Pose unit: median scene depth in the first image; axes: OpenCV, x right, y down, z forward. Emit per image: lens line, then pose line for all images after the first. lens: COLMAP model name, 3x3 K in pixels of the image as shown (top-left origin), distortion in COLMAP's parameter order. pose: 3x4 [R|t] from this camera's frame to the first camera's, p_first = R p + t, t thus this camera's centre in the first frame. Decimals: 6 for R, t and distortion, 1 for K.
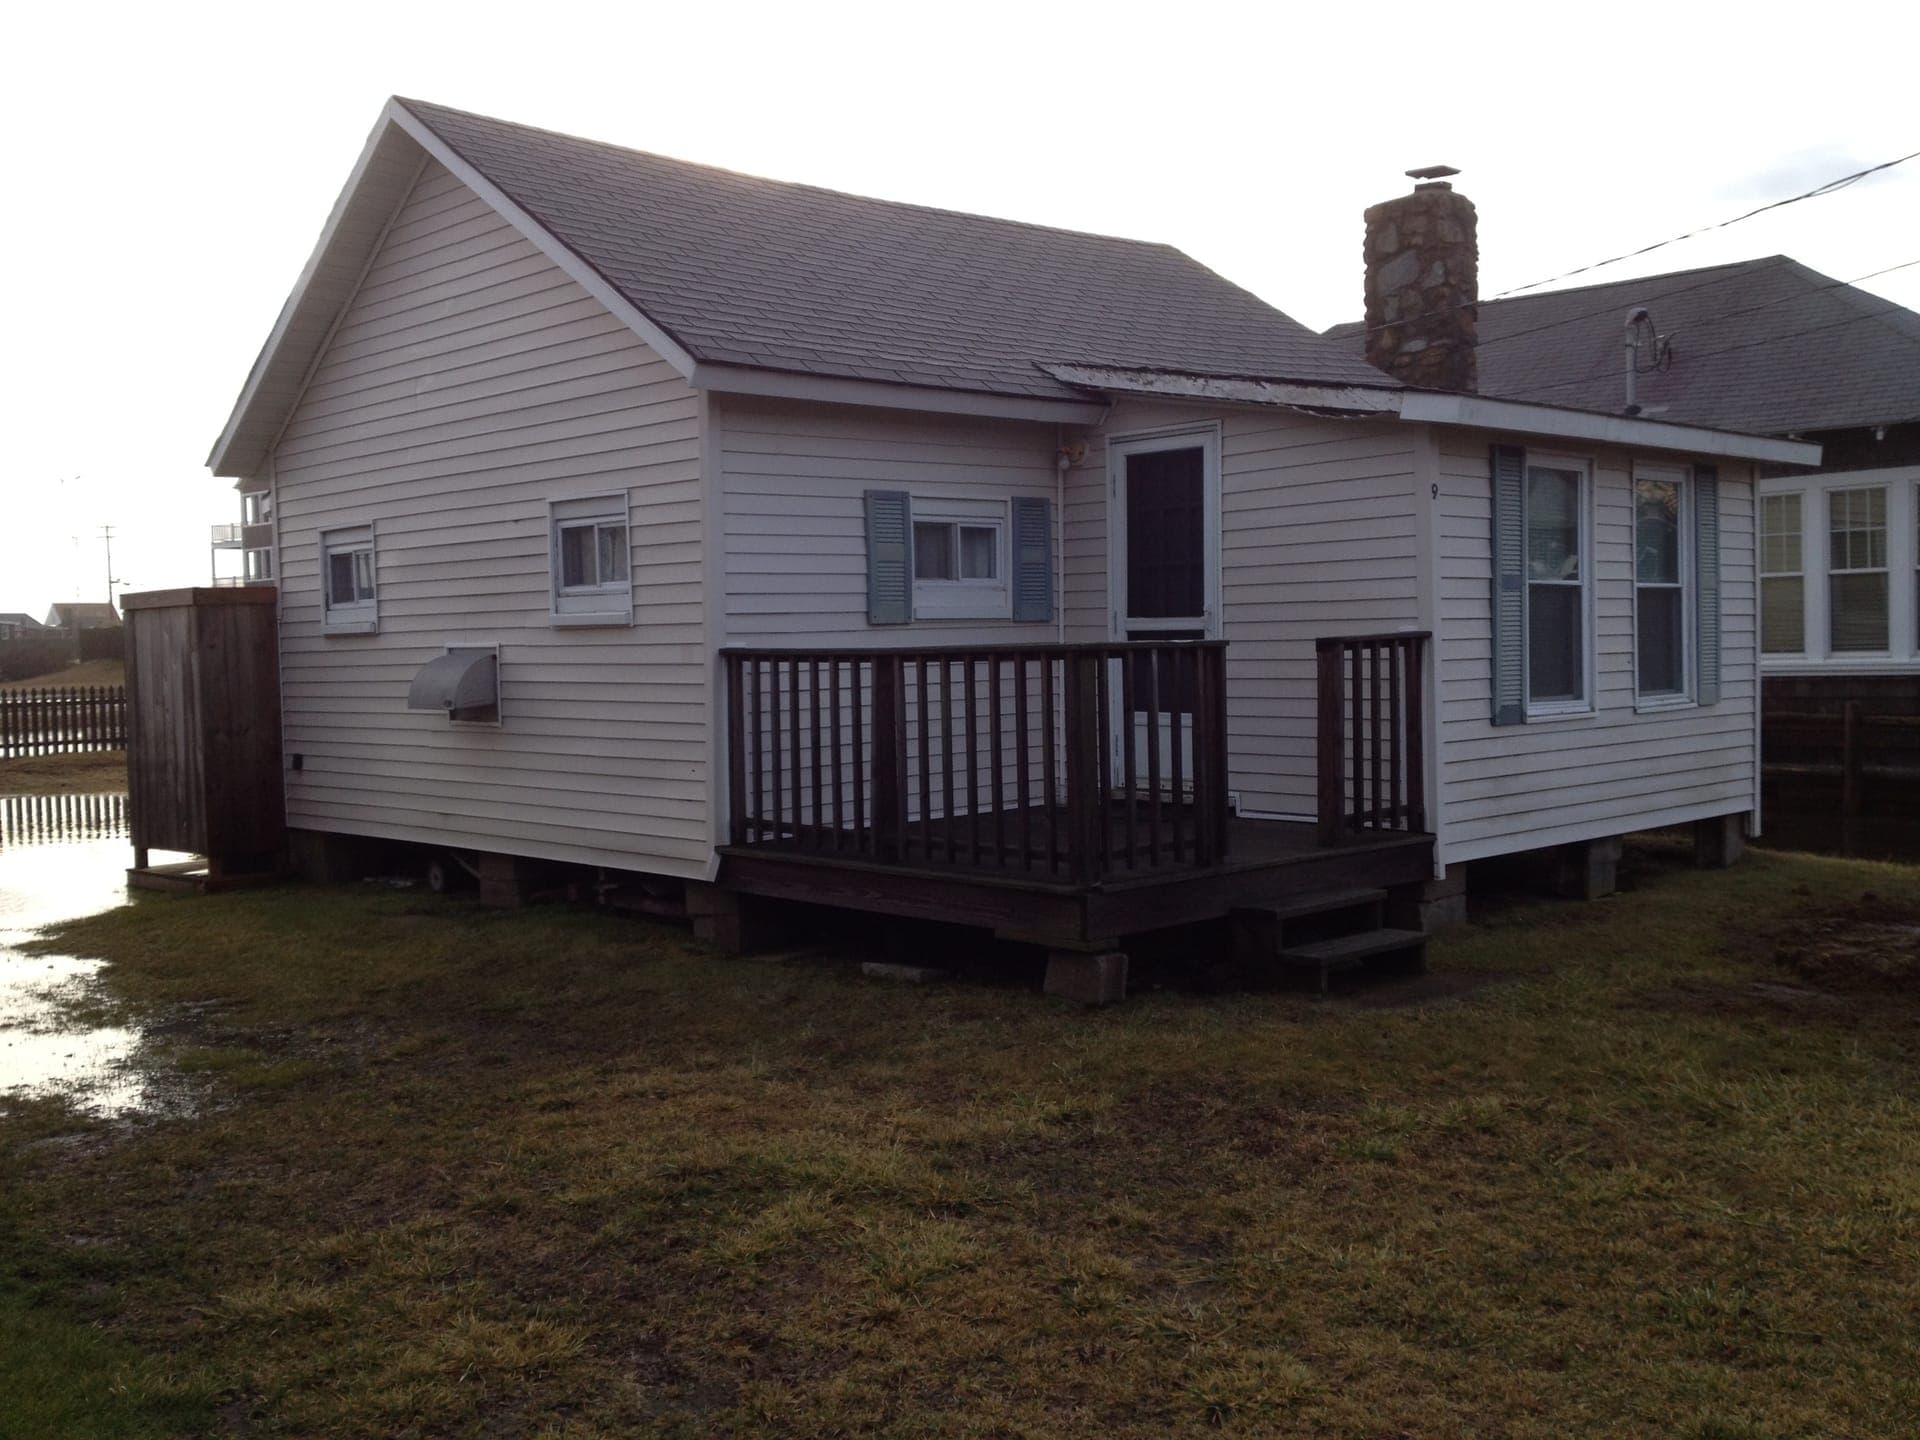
lens RADIAL K [[1868.1, 0, 960.0], [0, 1868.1, 720.0], [0, 0, 1]] dist [0.008372, -0.002285]
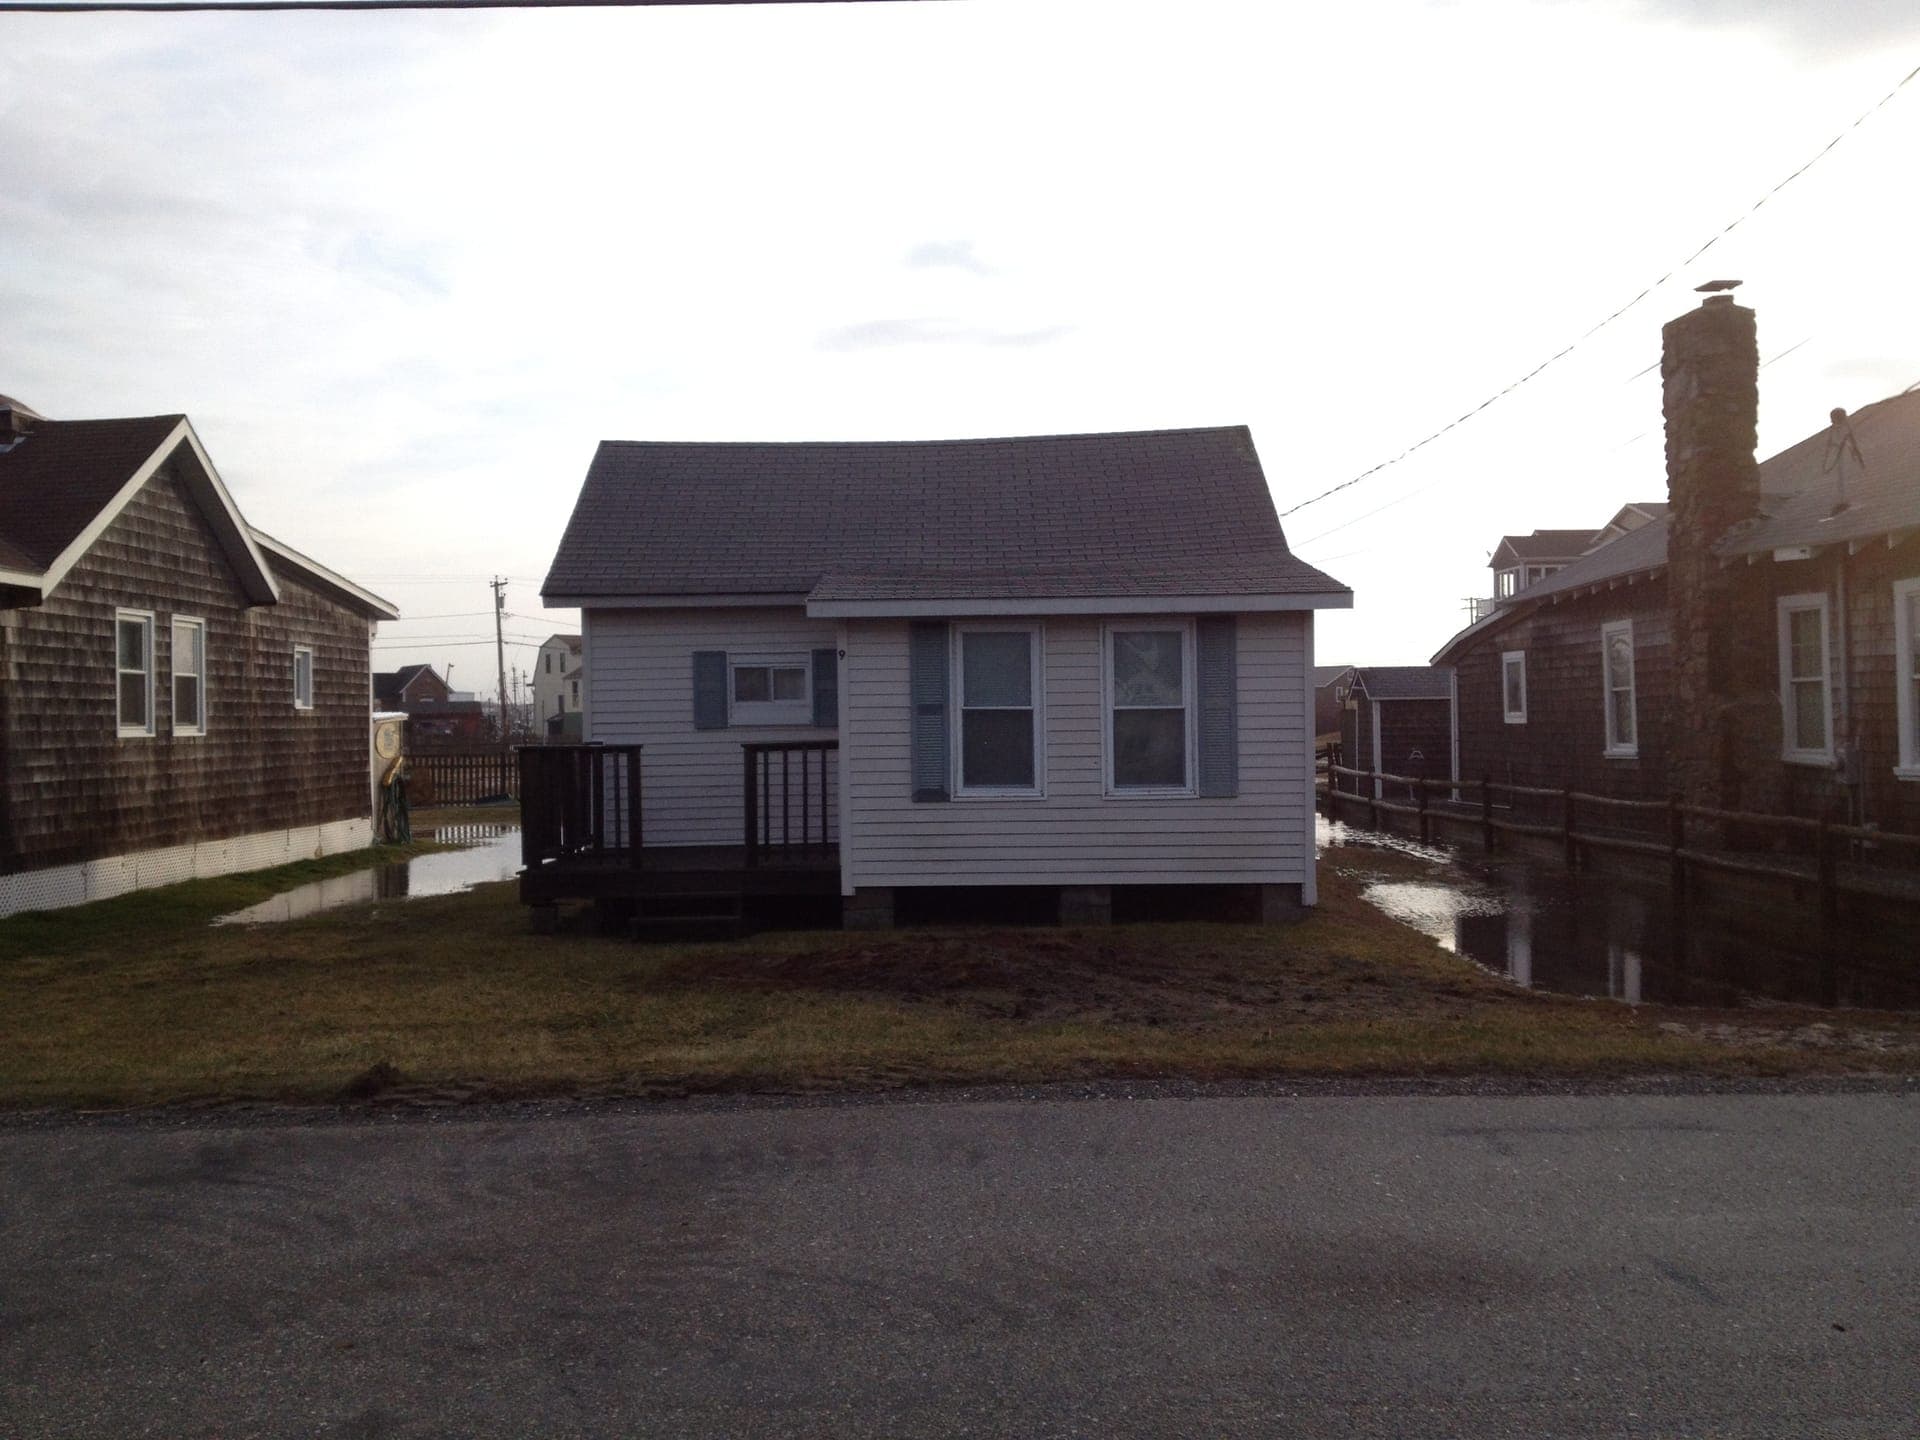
lens RADIAL K [[1766.5, 0, 768.2], [0, 1766.5, 725.1], [0, 0, 1]] dist [0.001631, -0.001128]
pose [[0.696908, 0.014751, -0.717009, 1.143418], [-0.035885, 0.999253, -0.014322, -0.031966], [0.716262, 0.035711, 0.696917, -0.096265]]
